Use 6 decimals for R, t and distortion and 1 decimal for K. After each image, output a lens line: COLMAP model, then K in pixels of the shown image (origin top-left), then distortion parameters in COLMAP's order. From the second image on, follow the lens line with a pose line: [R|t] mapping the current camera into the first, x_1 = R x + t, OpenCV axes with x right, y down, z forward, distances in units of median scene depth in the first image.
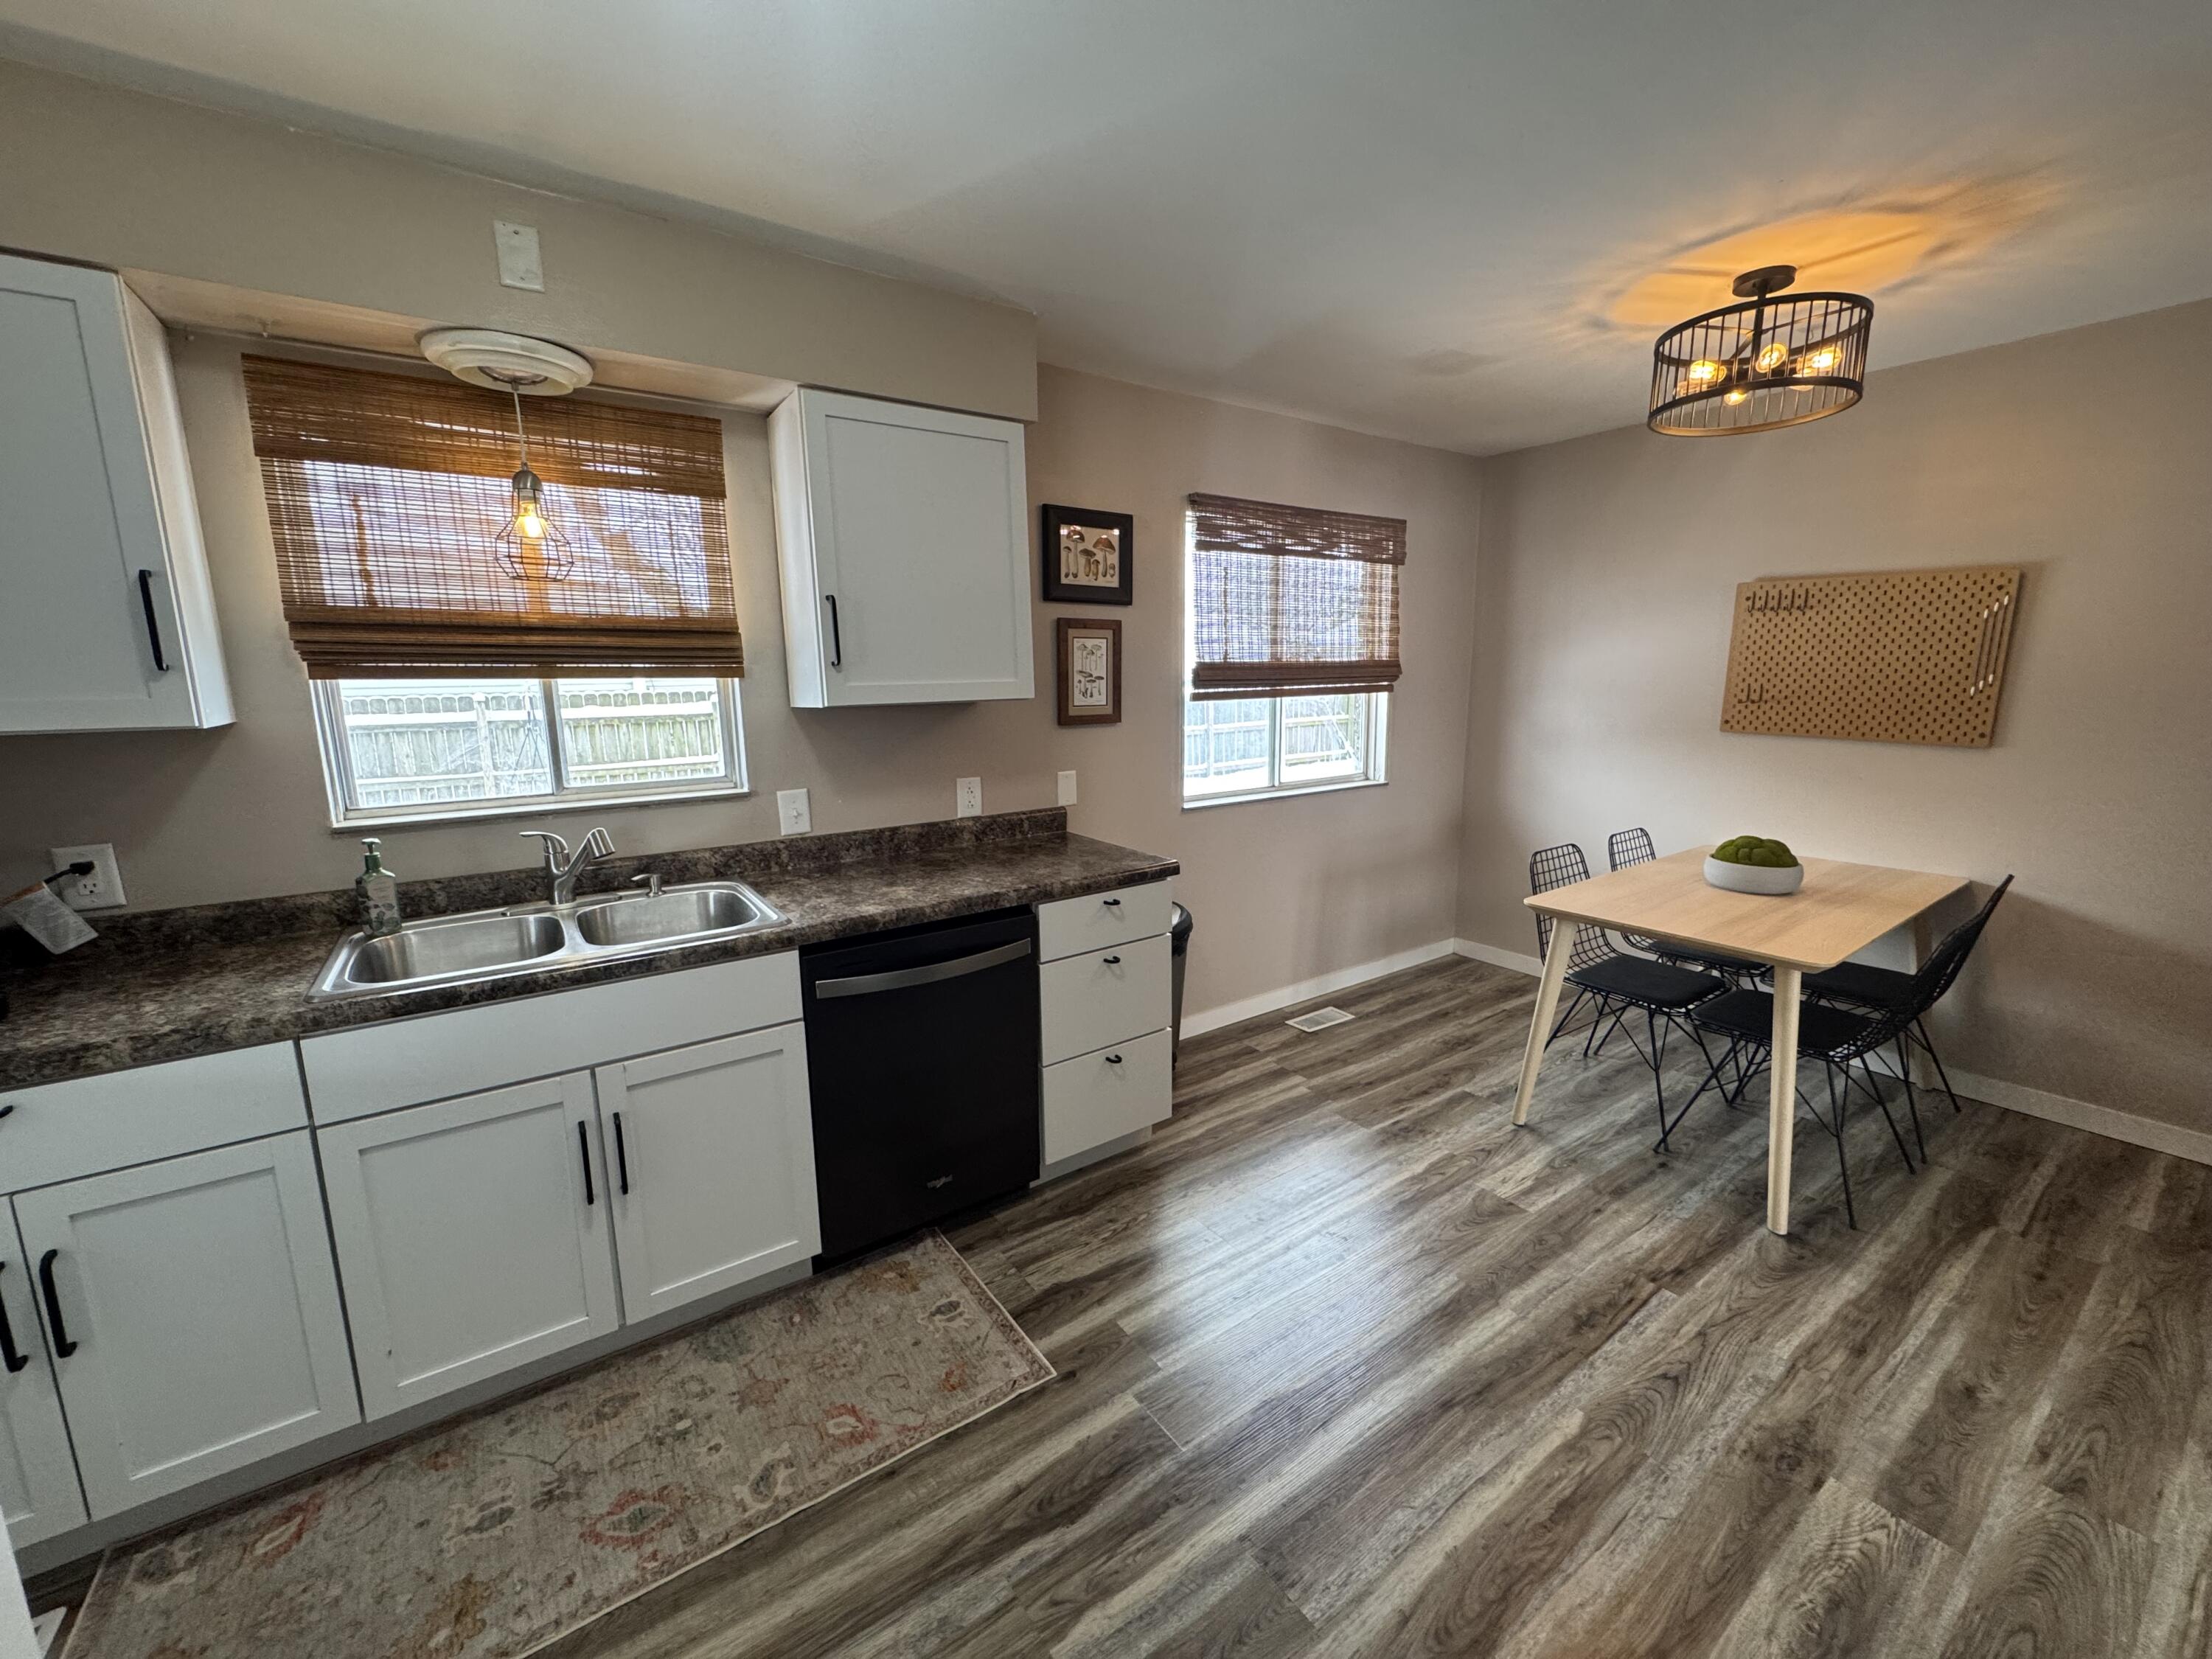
lens RADIAL K [[881.2, 0, 1104.9], [0, 881.2, 824.1], [0, 0, 1]] dist [-0.002866, 0.000525]
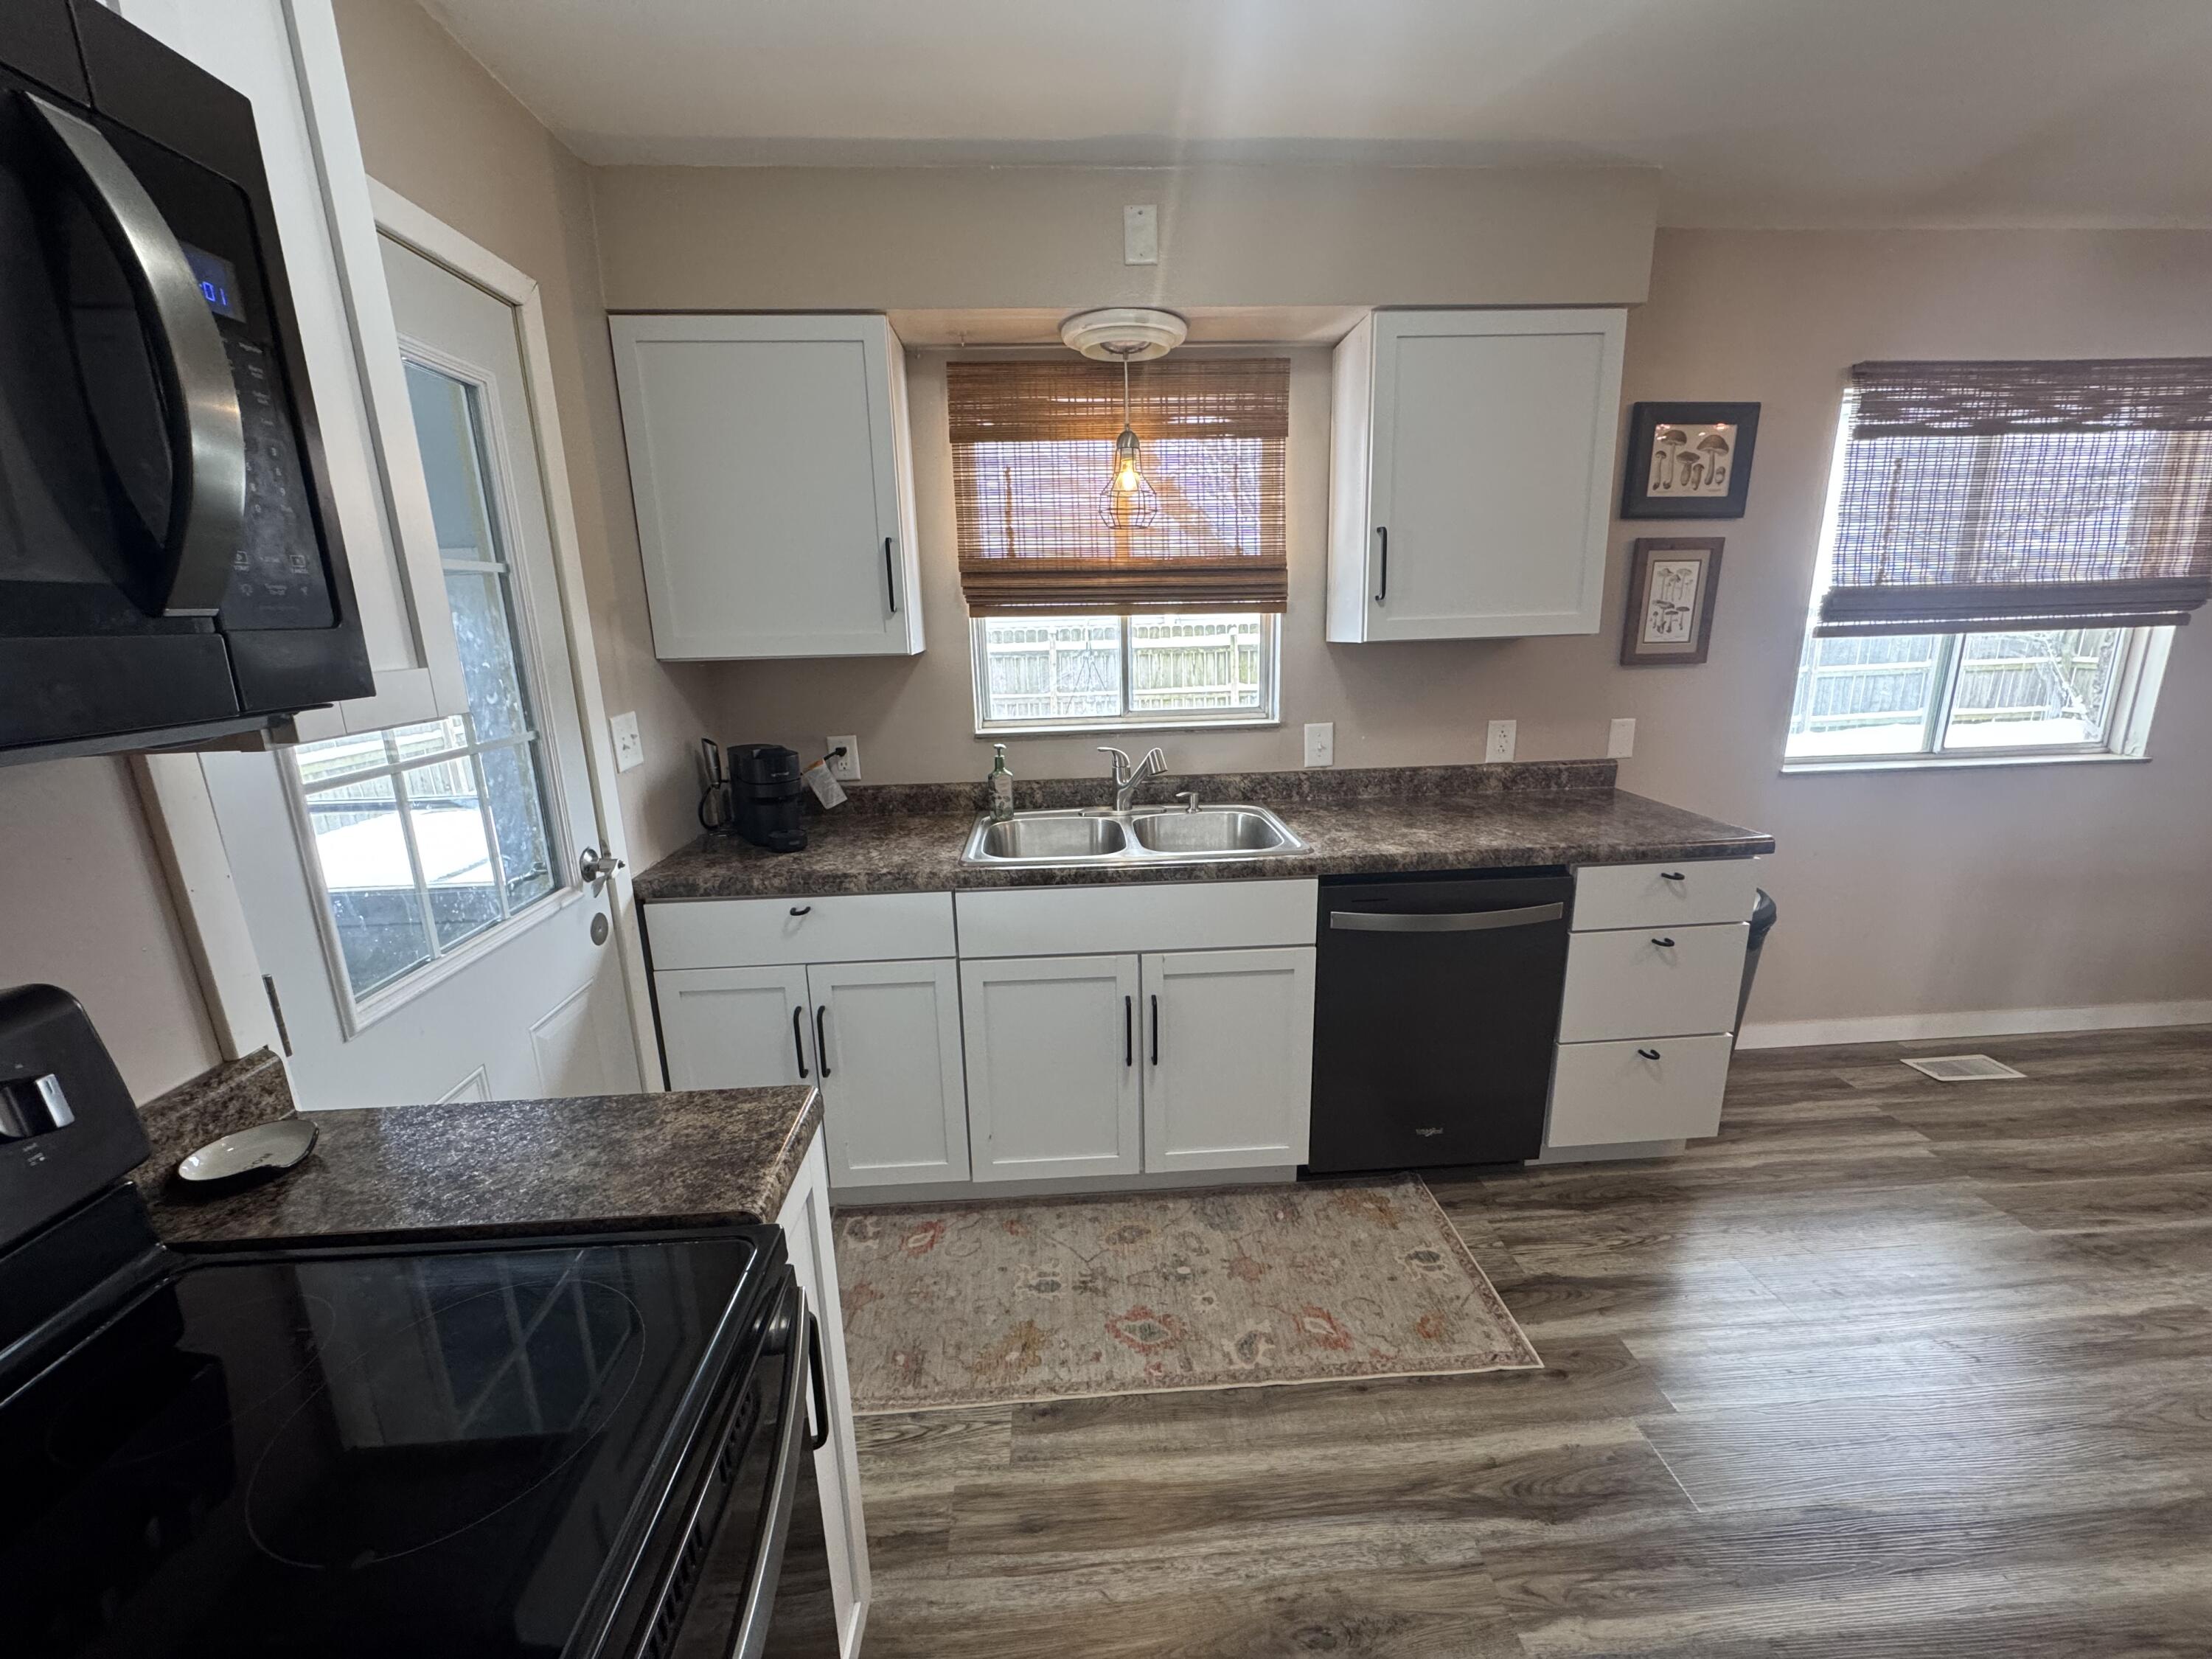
lens RADIAL K [[881.2, 0, 1103.1], [0, 881.2, 824.4], [0, 0, 1]] dist [-0.002866, 0.000525]
pose [[0.853226, 0.113495, -0.509042, -0.041791], [-0.075324, 0.992618, 0.095057, -0.000466], [0.516073, -0.042762, 0.855477, -0.016706]]
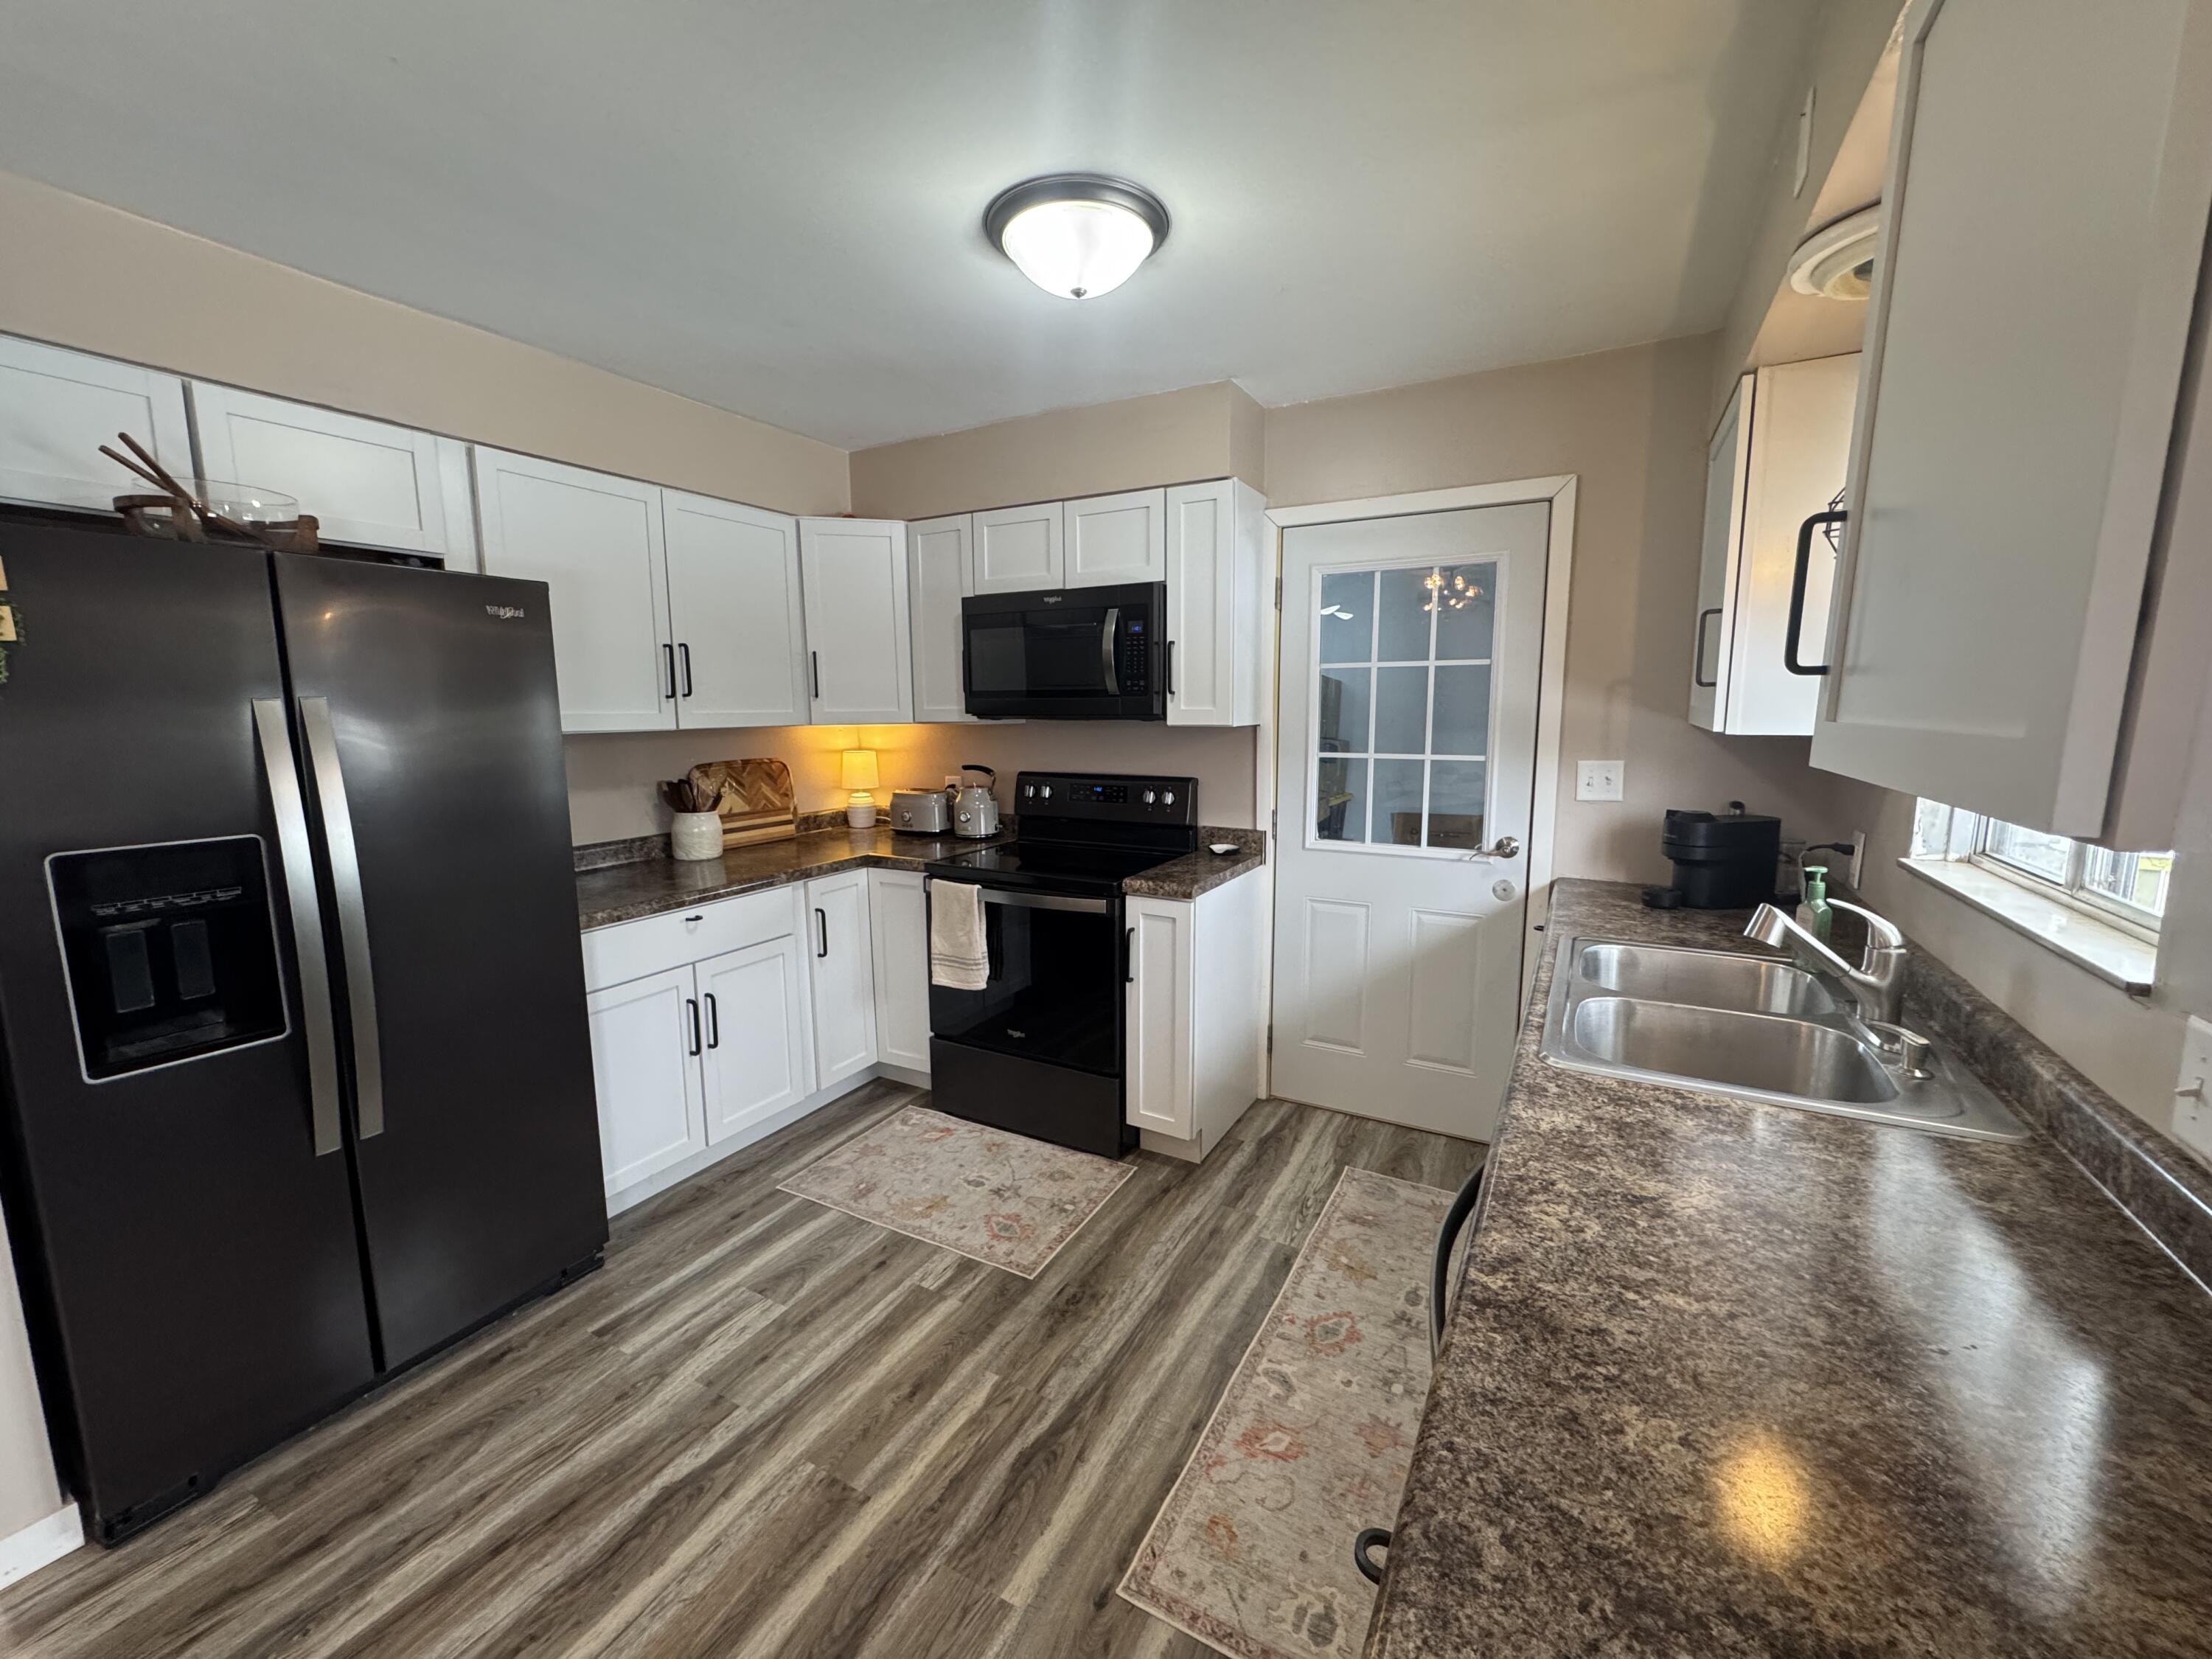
lens RADIAL K [[881.2, 0, 1109.5], [0, 881.2, 829.5], [0, 0, 1]] dist [-0.002866, 0.000525]
pose [[-0.896915, 0.079736, -0.434955, 0.224422], [-0.060608, 0.952160, 0.299529, -0.242017], [0.438030, 0.295014, -0.849174, 1.384333]]
